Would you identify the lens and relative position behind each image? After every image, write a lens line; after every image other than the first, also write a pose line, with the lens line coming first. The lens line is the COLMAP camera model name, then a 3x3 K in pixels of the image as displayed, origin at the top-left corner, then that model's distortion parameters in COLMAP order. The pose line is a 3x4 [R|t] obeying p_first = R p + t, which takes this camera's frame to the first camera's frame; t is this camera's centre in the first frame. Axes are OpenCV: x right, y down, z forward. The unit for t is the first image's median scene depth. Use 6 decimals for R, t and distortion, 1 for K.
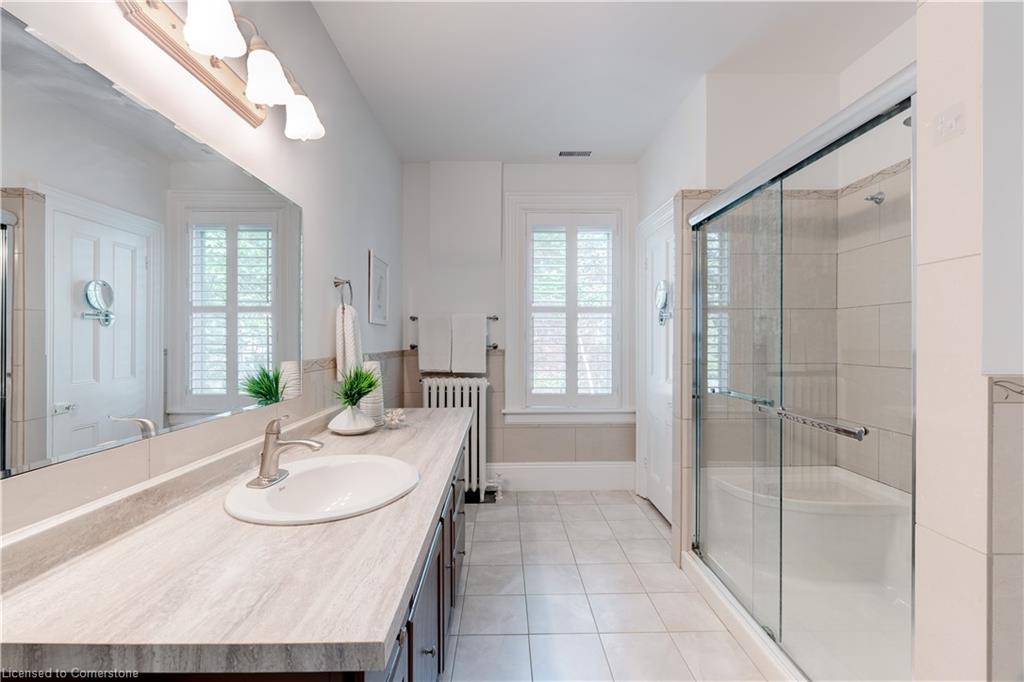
lens RADIAL K [[459.7, 0, 508.5], [0, 459.7, 339.5], [0, 0, 1]] dist [-0.010581, 0.003712]
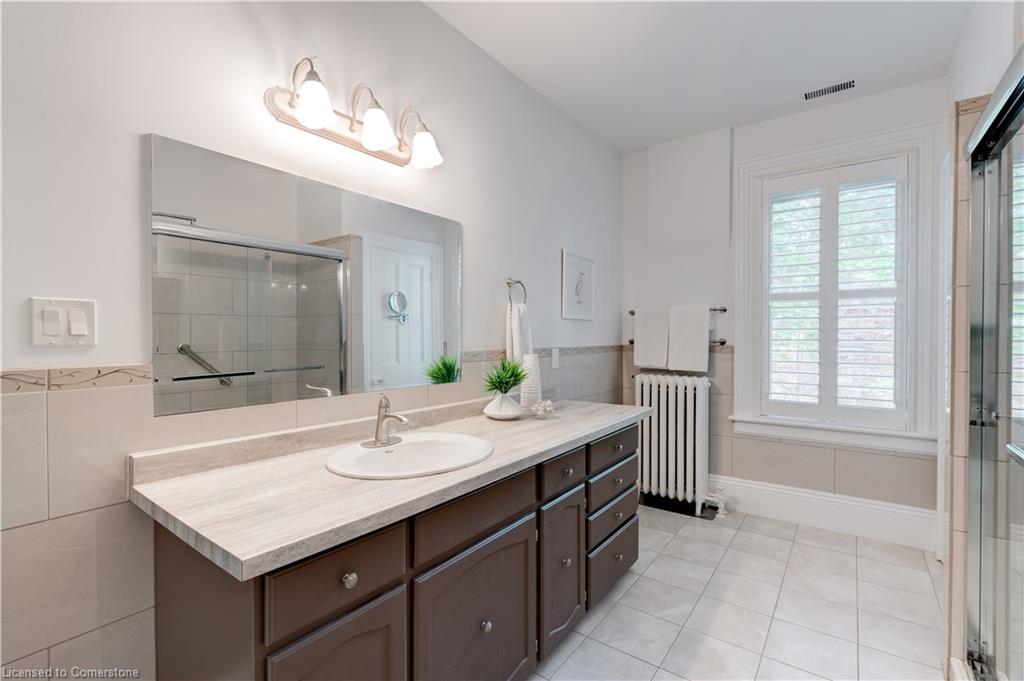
lens RADIAL K [[459.7, 0, 508.4], [0, 459.7, 338.7], [0, 0, 1]] dist [-0.010581, 0.003712]
pose [[0.792406, 0.005325, -0.609971, 0.191370], [0.000250, 0.999959, 0.009055, 0.000824], [0.609994, -0.007328, 0.792372, 0.070186]]
